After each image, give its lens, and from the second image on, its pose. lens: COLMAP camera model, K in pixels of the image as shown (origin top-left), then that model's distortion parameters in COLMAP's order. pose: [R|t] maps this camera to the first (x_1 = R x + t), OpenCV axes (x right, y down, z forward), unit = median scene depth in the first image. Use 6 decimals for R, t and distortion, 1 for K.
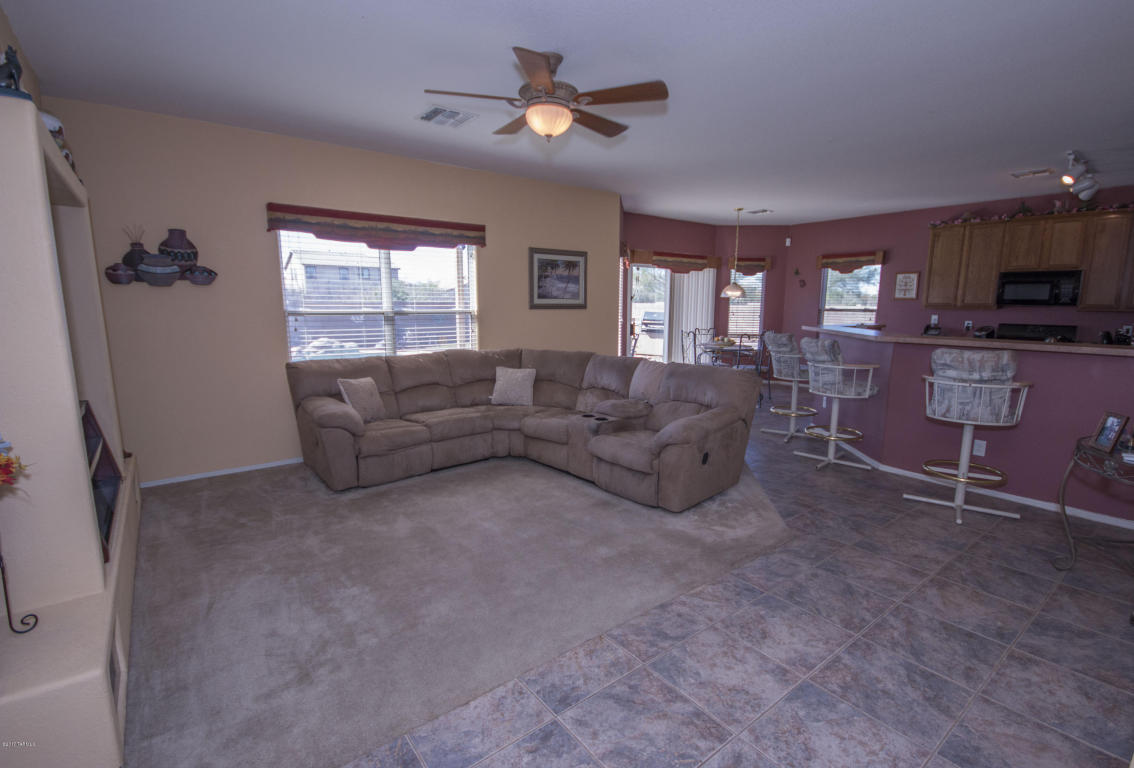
lens RADIAL K [[518.7, 0, 580.5], [0, 518.7, 395.2], [0, 0, 1]] dist [0.002096, -0.005963]
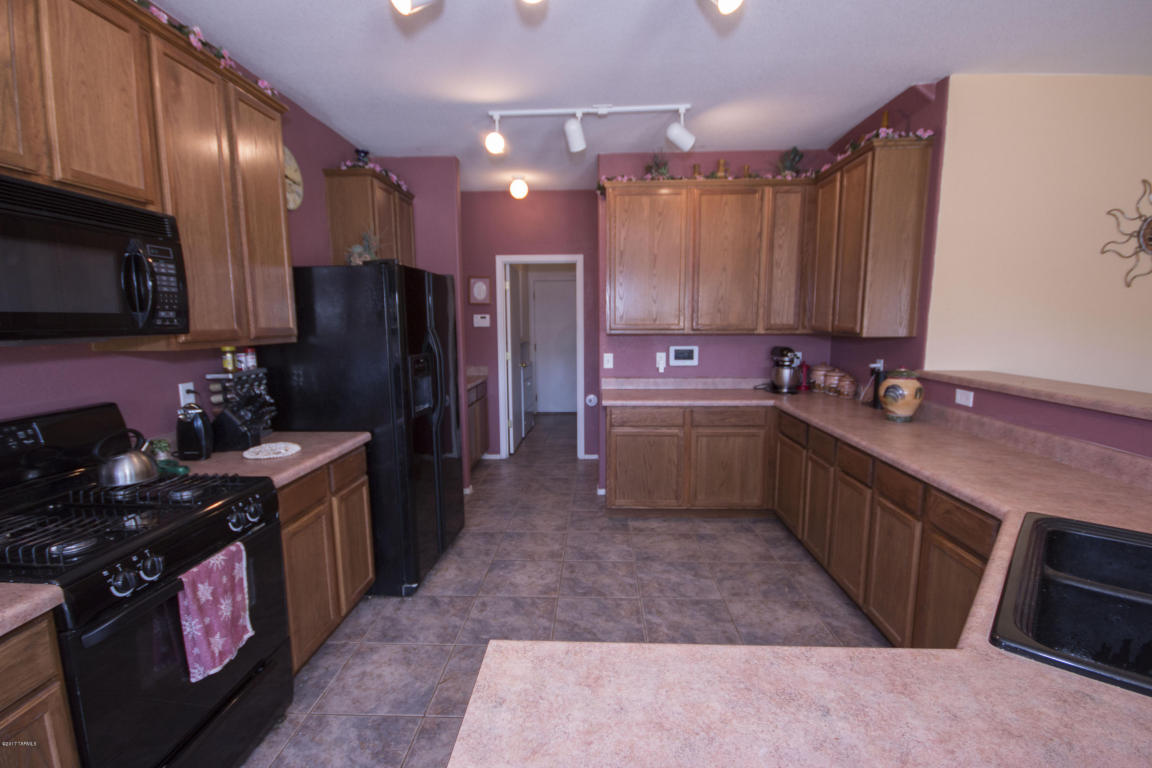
lens RADIAL K [[526.9, 0, 577.2], [0, 526.9, 392.1], [0, 0, 1]] dist [0.002096, -0.005963]
pose [[-0.766123, -0.089084, 0.636490, 0.577792], [0.114304, 0.955672, 0.271340, -0.197223], [-0.632448, 0.280633, -0.721979, 1.080920]]
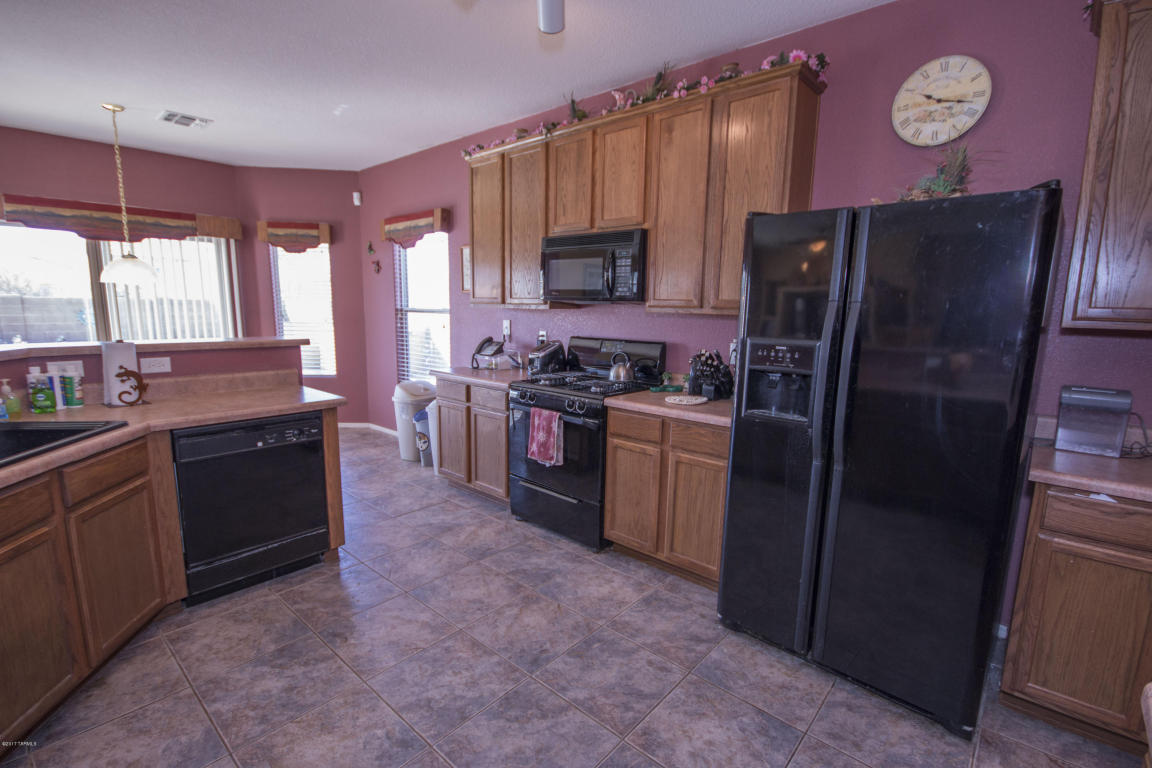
lens RADIAL K [[526.9, 0, 577.6], [0, 526.9, 391.9], [0, 0, 1]] dist [0.002096, -0.005963]
pose [[0.981415, -0.020346, 0.190816, 0.799683], [0.022870, 0.999678, -0.011035, -0.083457], [-0.190530, 0.015194, 0.981564, 0.519439]]
